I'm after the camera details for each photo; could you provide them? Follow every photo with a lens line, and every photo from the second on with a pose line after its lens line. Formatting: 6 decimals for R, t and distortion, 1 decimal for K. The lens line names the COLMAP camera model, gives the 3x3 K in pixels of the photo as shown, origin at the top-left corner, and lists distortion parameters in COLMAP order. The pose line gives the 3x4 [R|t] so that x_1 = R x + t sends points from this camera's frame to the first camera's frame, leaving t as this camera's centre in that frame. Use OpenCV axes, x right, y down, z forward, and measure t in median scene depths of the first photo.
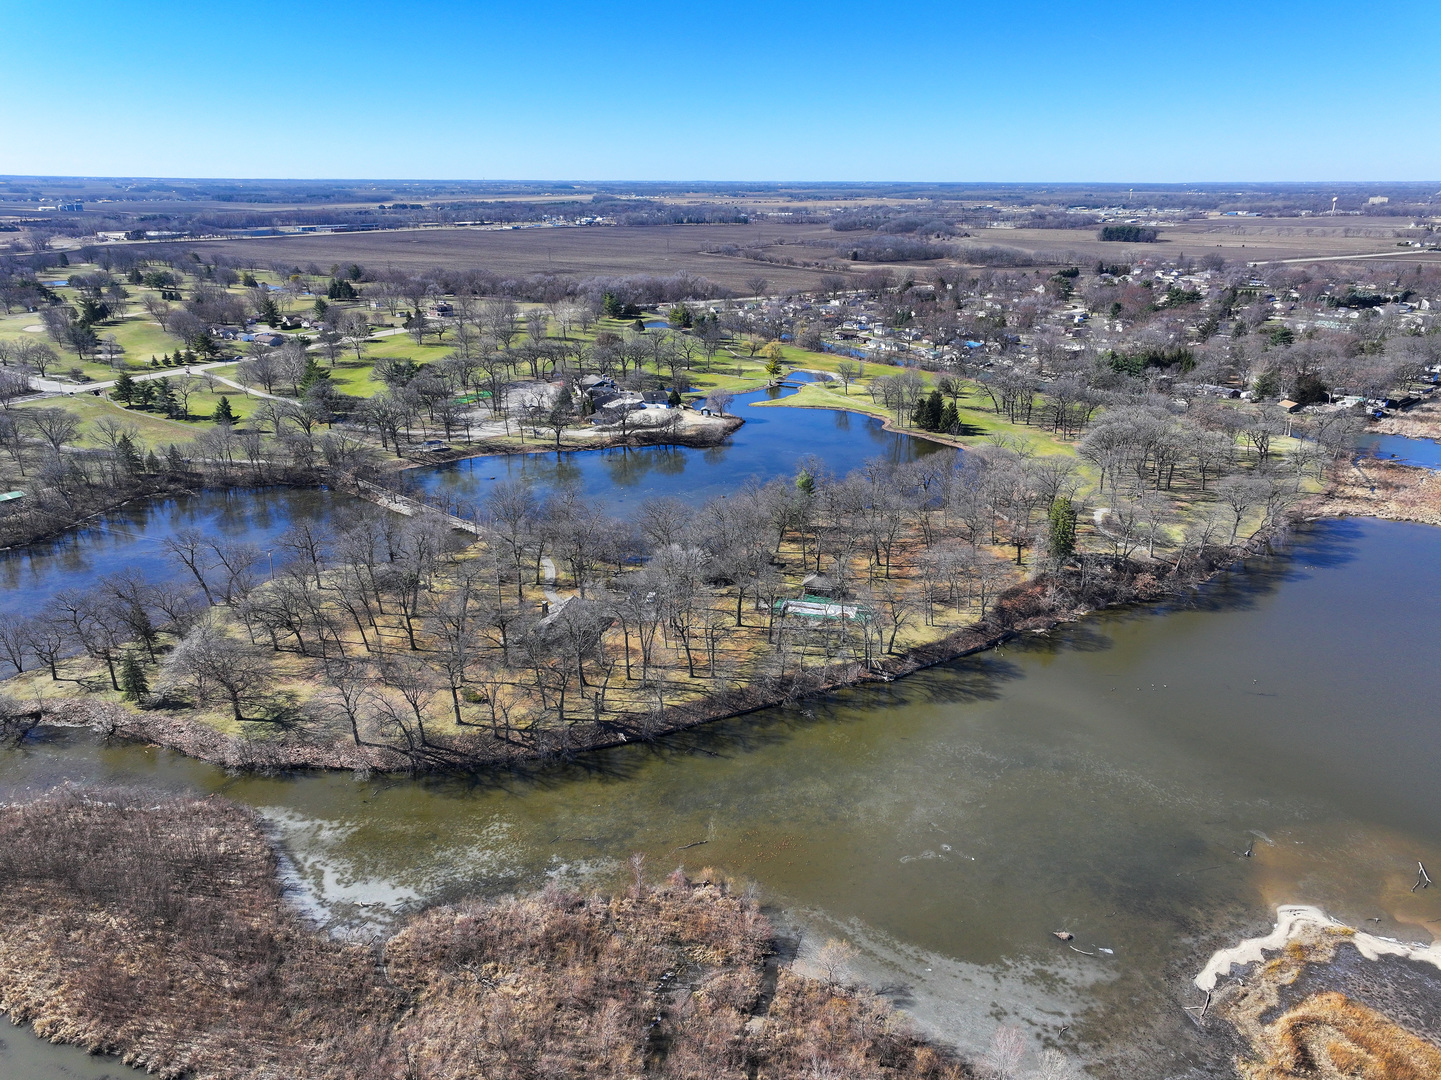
lens RADIAL K [[1005.6, 0, 722.0], [0, 1005.6, 538.4], [0, 0, 1]] dist [0.002380, 0.012447]
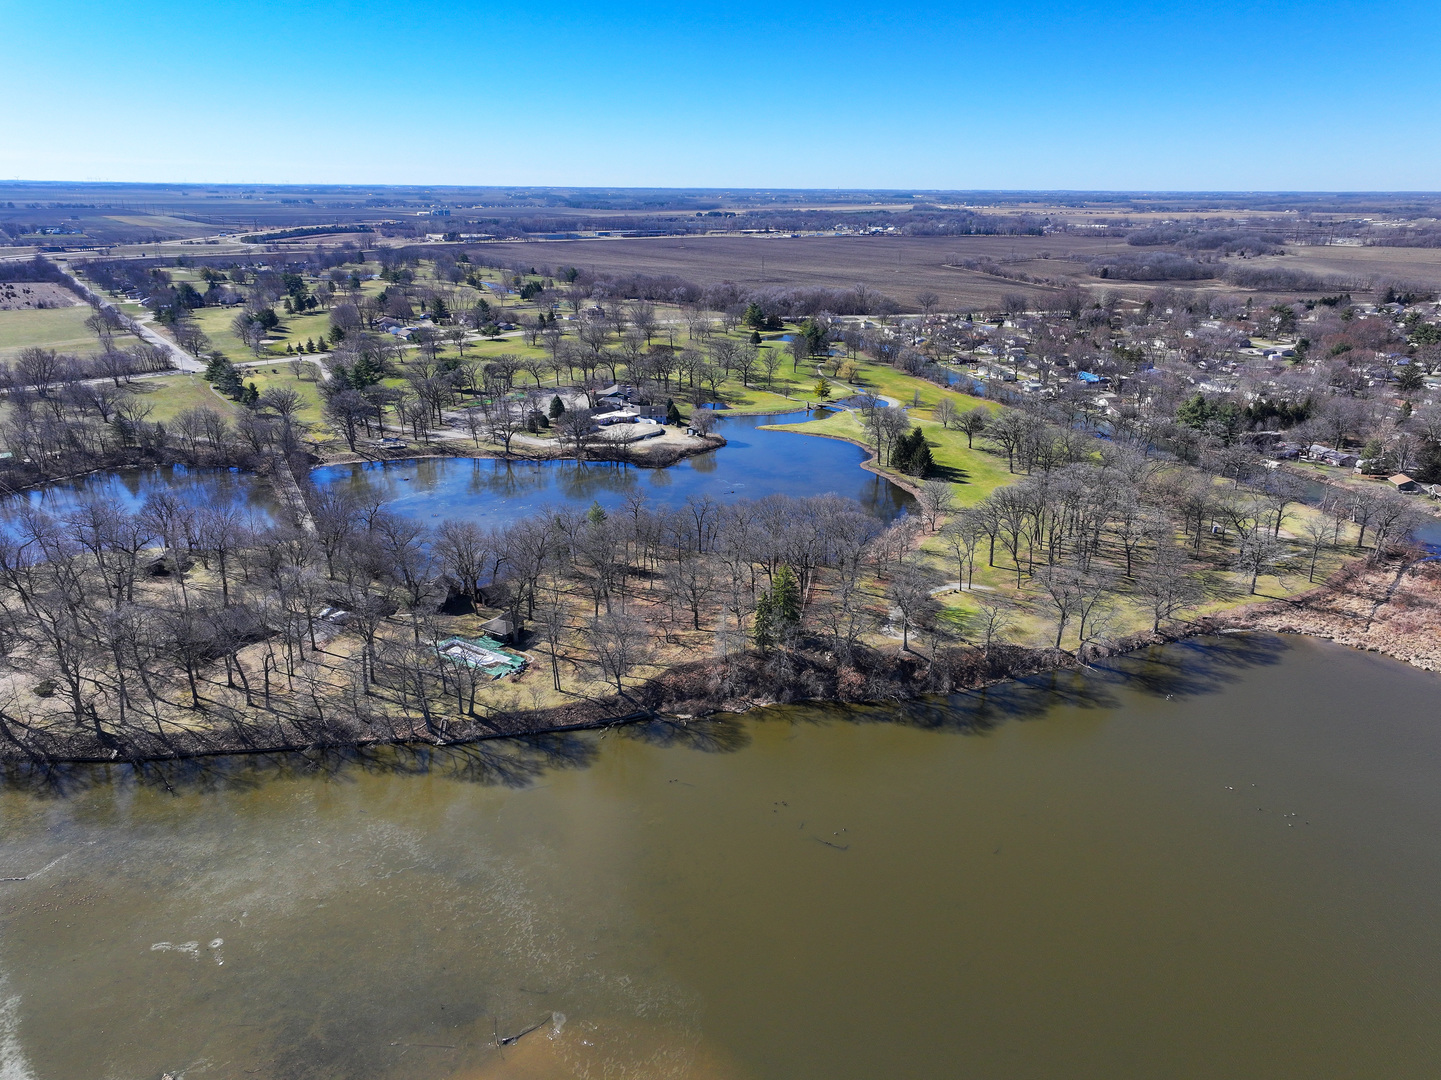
lens RADIAL K [[1005.6, 0, 722.0], [0, 1005.6, 538.4], [0, 0, 1]] dist [0.002380, 0.012447]
pose [[0.944267, 0.111096, -0.309867, 0.183038], [-0.113621, 0.993474, 0.009948, -0.021602], [0.308950, 0.025814, 0.950728, 0.060962]]
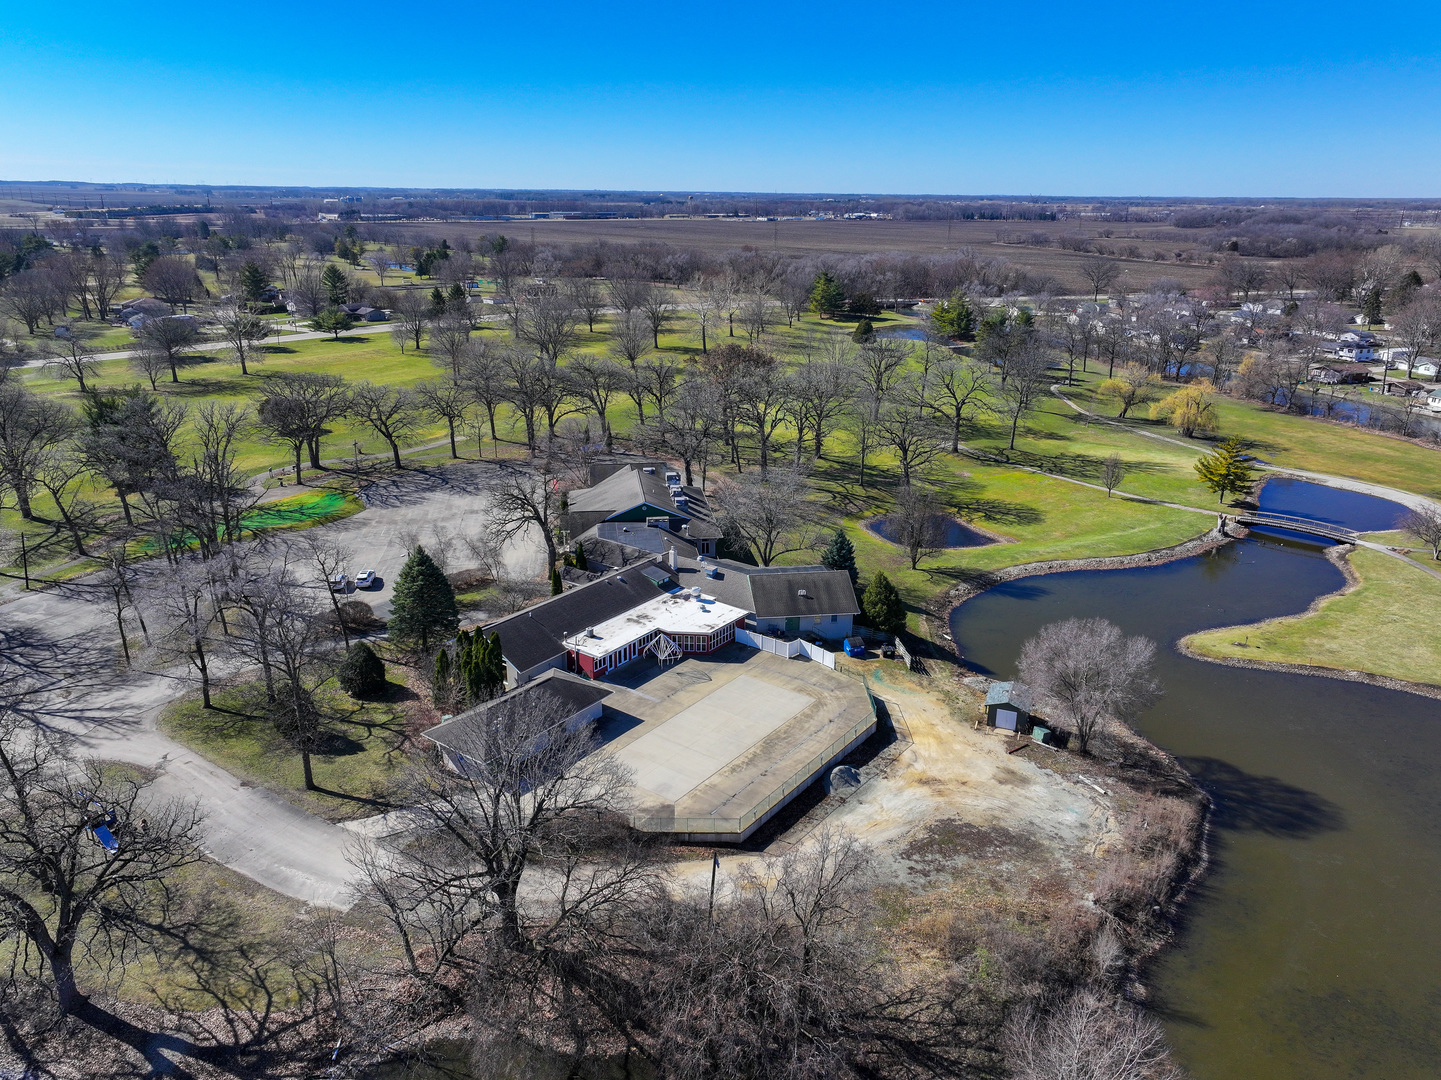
lens RADIAL K [[1008.4, 0, 728.0], [0, 1008.4, 519.3], [0, 0, 1]] dist [0.007636, 0.001505]
pose [[0.964547, 0.087653, -0.248928, -0.014018], [-0.095604, 0.995218, -0.020010, -0.090872], [0.245984, 0.043099, 0.968315, 0.443941]]
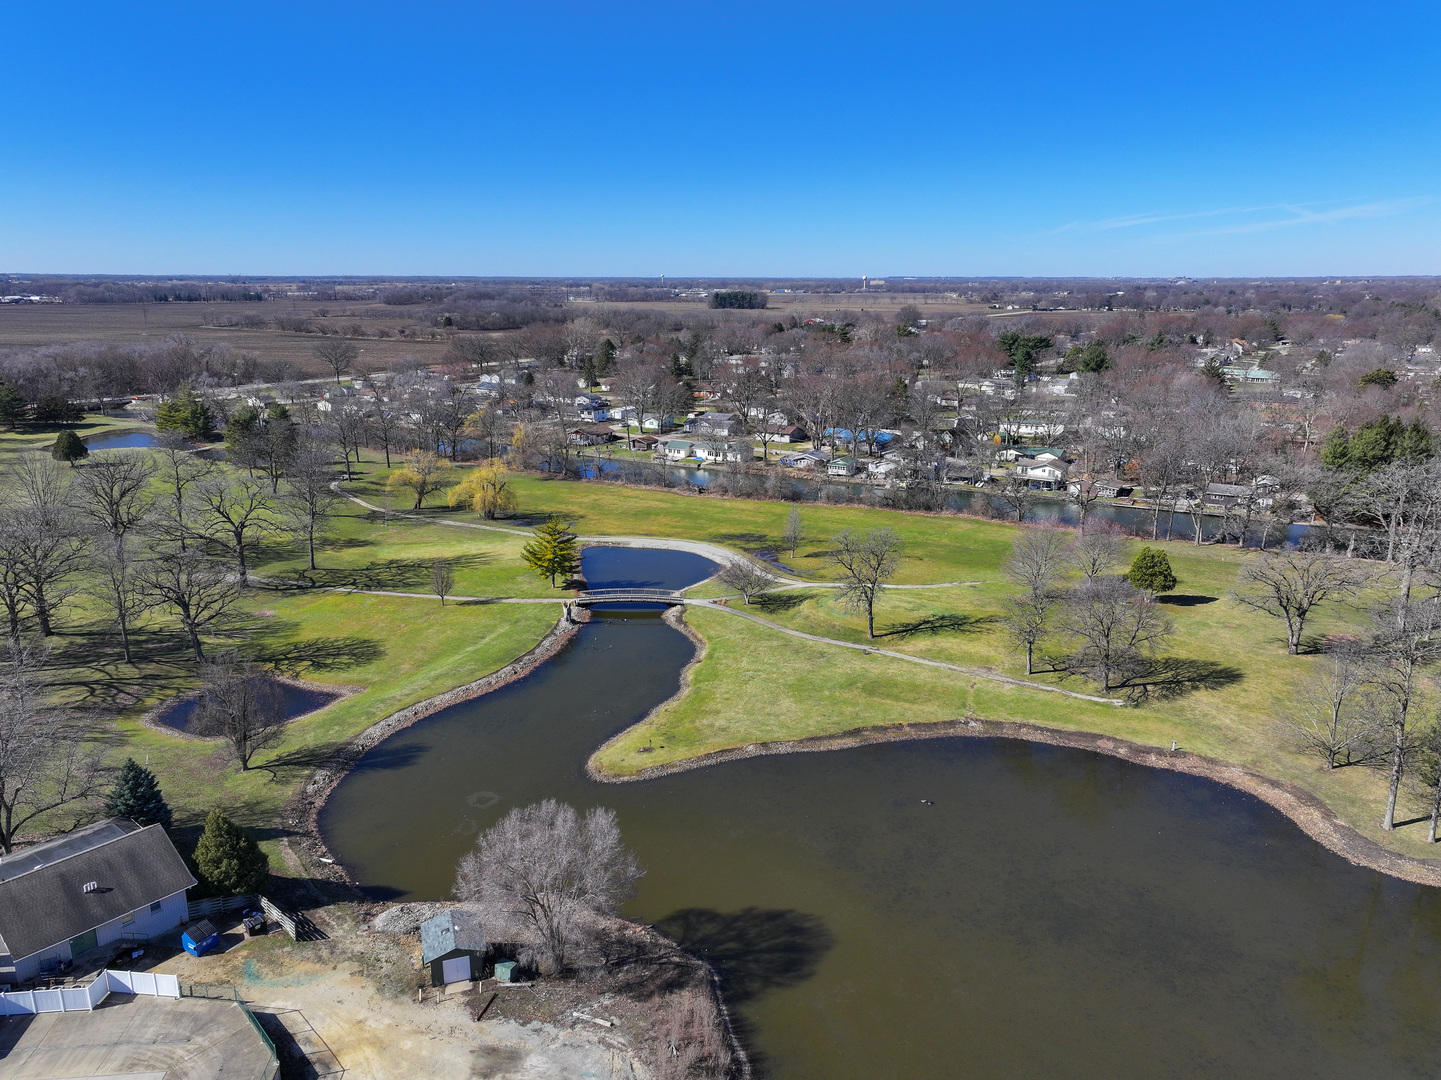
lens RADIAL K [[1006.8, 0, 723.5], [0, 1006.8, 537.2], [0, 0, 1]] dist [-0.002021, 0.008575]
pose [[0.896879, -0.111690, 0.427941, -0.022989], [0.149304, 0.987247, -0.055246, -0.102542], [-0.416313, 0.113443, 0.902116, 0.476644]]
